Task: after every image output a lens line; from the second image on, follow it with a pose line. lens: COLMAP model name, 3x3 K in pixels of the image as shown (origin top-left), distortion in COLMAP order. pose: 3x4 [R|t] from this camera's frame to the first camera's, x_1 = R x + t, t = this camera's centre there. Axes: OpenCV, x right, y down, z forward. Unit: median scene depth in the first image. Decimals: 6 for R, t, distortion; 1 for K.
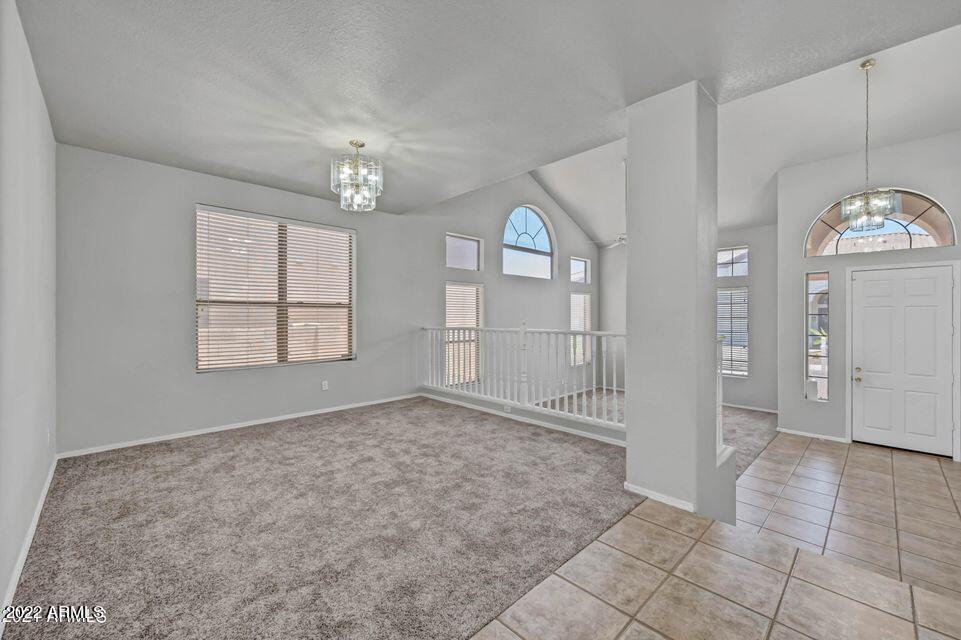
lens RADIAL K [[391.2, 0, 480.3], [0, 391.2, 317.2], [0, 0, 1]] dist [-0.000298, 0.000237]
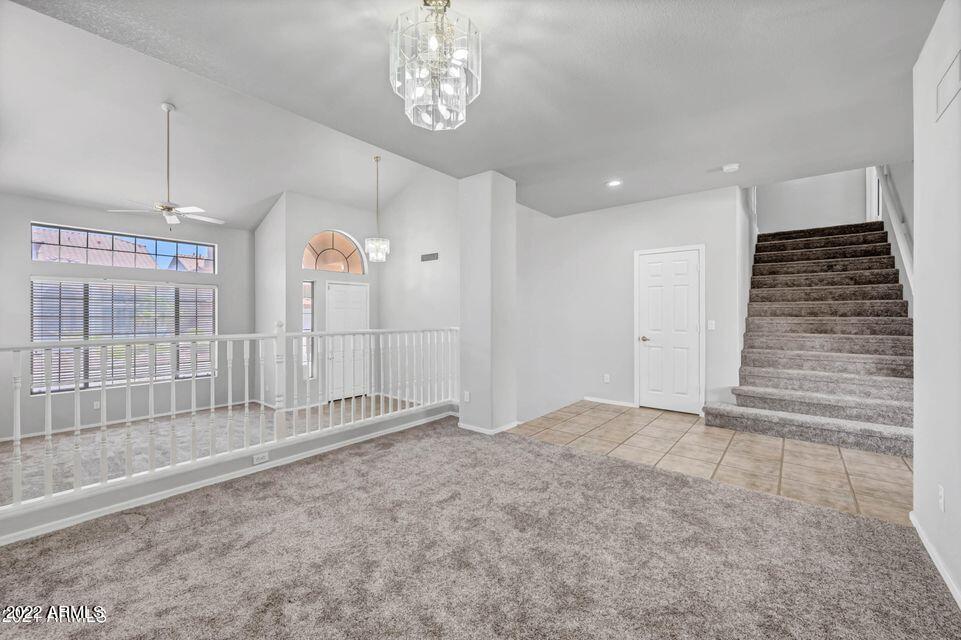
lens RADIAL K [[391.2, 0, 481.5], [0, 391.2, 315.2], [0, 0, 1]] dist [-0.000298, 0.000237]
pose [[-0.119223, 0.001694, 0.992866, -0.668480], [0.005640, 0.999984, -0.001029, 0.002227], [-0.992851, 0.005477, -0.119231, 0.773962]]
